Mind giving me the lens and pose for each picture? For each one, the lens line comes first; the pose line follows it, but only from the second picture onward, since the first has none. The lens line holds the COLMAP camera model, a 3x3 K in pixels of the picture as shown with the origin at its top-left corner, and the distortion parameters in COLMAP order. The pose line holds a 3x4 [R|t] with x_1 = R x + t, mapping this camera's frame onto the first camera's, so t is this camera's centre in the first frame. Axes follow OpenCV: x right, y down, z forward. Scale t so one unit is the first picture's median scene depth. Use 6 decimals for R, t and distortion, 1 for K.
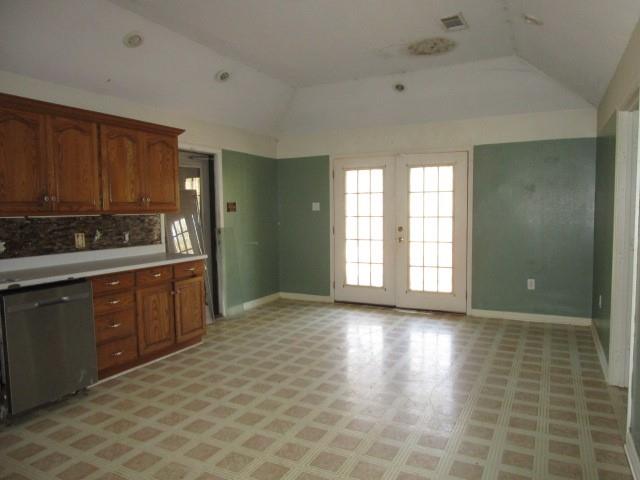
lens RADIAL K [[447.7, 0, 323.6], [0, 447.7, 239.2], [0, 0, 1]] dist [-0.037868, 0.011820]
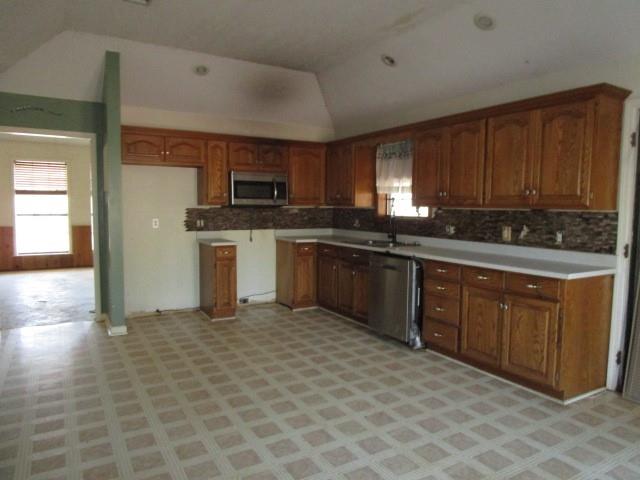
lens RADIAL K [[447.7, 0, 323.5], [0, 447.7, 242.1], [0, 0, 1]] dist [-0.037868, 0.011820]
pose [[-0.527475, 0.077489, -0.846029, 0.536318], [-0.062960, 0.989528, 0.129886, -0.083929], [0.847234, 0.121777, -0.517073, 1.170210]]
